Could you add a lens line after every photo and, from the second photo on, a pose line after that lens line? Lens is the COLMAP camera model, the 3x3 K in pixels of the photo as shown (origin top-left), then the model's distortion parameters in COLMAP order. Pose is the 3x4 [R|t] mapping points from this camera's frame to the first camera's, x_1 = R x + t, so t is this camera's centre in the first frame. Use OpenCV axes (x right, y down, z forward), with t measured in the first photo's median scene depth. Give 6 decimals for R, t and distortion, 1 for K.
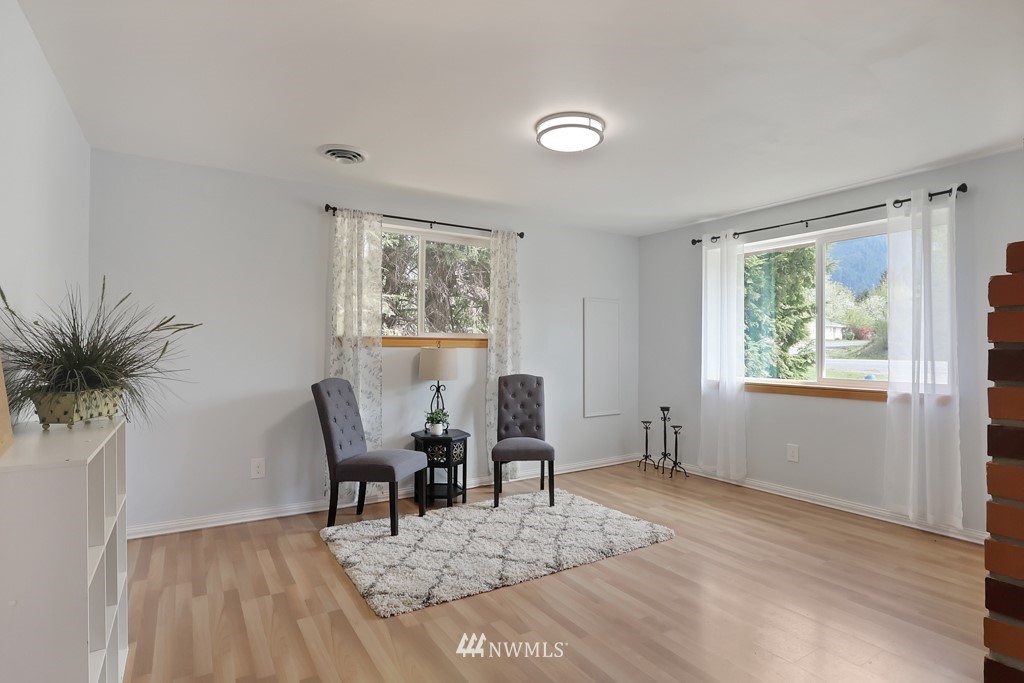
lens RADIAL K [[516.5, 0, 513.5], [0, 516.5, 345.8], [0, 0, 1]] dist [-0.016941, 0.000373]
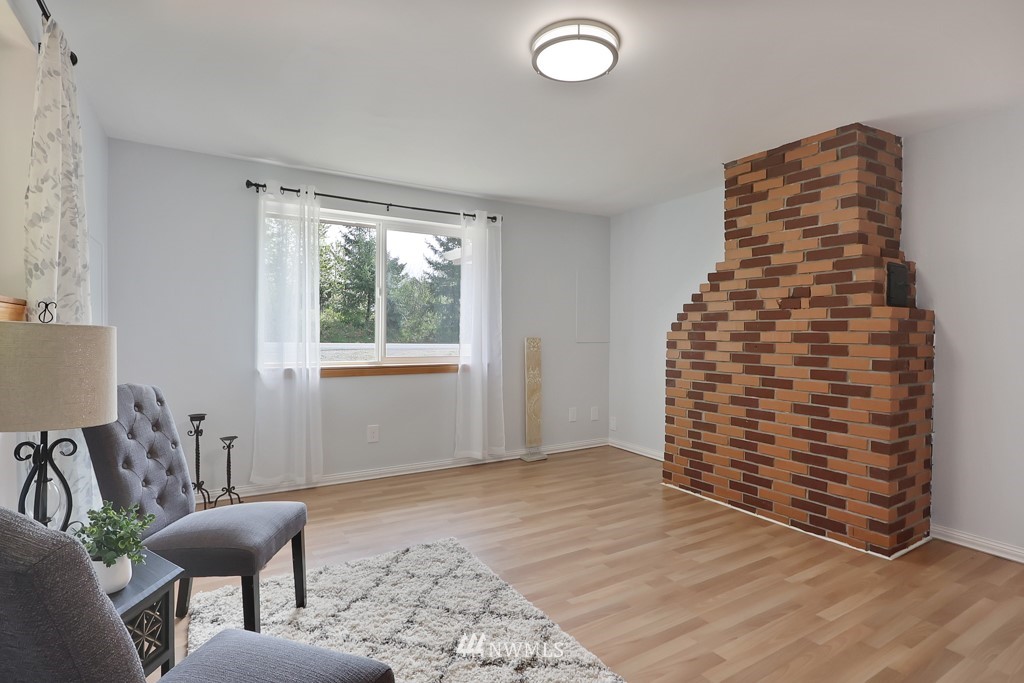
lens RADIAL K [[516.5, 0, 513.6], [0, 516.5, 336.8], [0, 0, 1]] dist [-0.016941, 0.000373]
pose [[0.019502, -0.012734, 0.999729, -0.513348], [-0.012271, 0.999841, 0.012975, 0.005339], [-0.999735, -0.012521, 0.019342, 0.811985]]
